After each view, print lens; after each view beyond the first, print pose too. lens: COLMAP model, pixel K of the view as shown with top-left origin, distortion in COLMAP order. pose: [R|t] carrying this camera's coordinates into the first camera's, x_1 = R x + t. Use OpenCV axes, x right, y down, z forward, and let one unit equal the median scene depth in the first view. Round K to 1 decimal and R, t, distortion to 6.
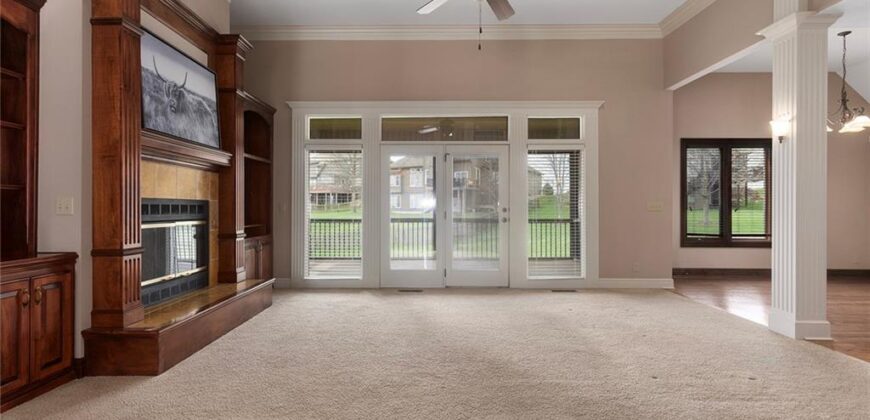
lens RADIAL K [[420.4, 0, 428.8], [0, 420.4, 207.3], [0, 0, 1]] dist [0.001485, 0.000477]
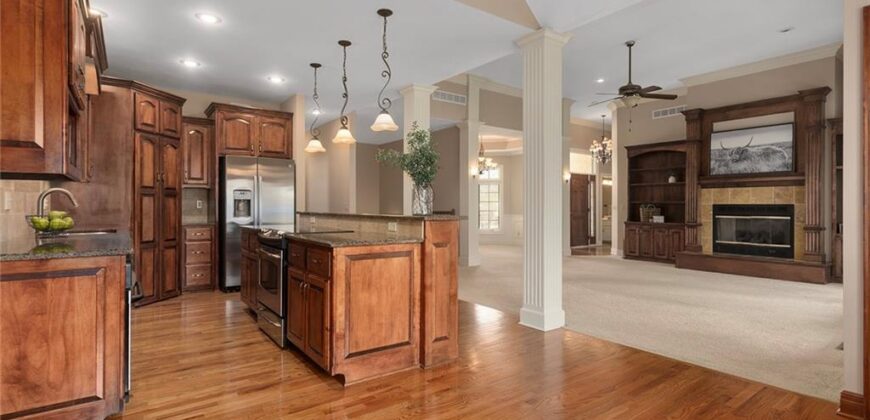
lens RADIAL K [[420.4, 0, 428.8], [0, 420.4, 207.3], [0, 0, 1]] dist [0.001485, 0.000477]
pose [[-0.796654, -0.001356, -0.604434, 1.894936], [-0.002532, 0.999996, 0.001094, -0.003970], [0.604430, 0.002402, -0.796654, 1.795110]]
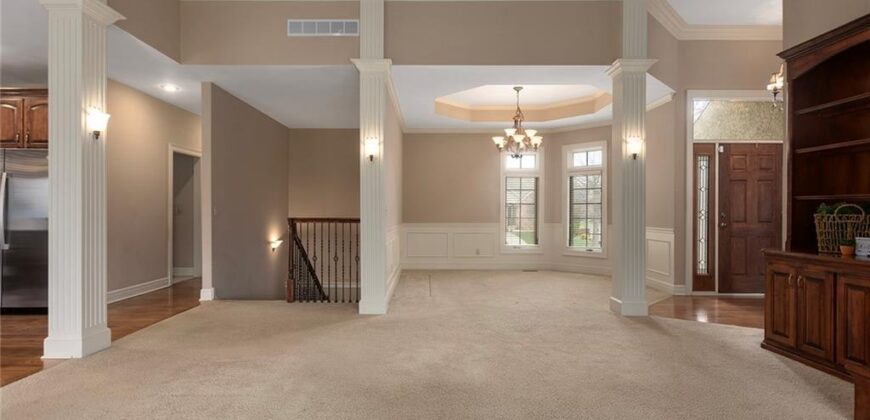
lens RADIAL K [[424.7, 0, 431.7], [0, 424.7, 212.0], [0, 0, 1]] dist [0.001203, 0.000376]
pose [[-0.999758, -0.002544, -0.021837, 0.146171], [-0.002554, 0.999997, 0.000422, -0.002359], [0.021835, 0.000477, -0.999761, 1.438282]]
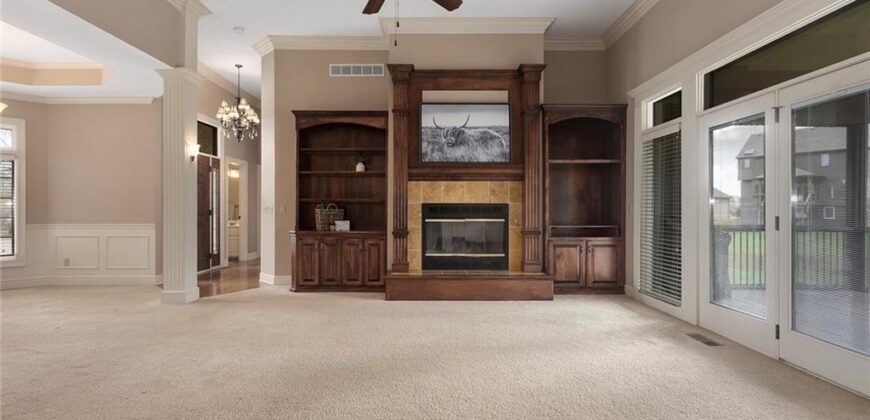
lens RADIAL K [[420.4, 0, 428.8], [0, 420.4, 207.3], [0, 0, 1]] dist [0.001485, 0.000477]
pose [[0.015670, -0.004307, -0.999868, 0.950945], [0.001200, 0.999990, -0.004289, 0.001028], [0.999876, -0.001133, 0.015675, 0.927107]]
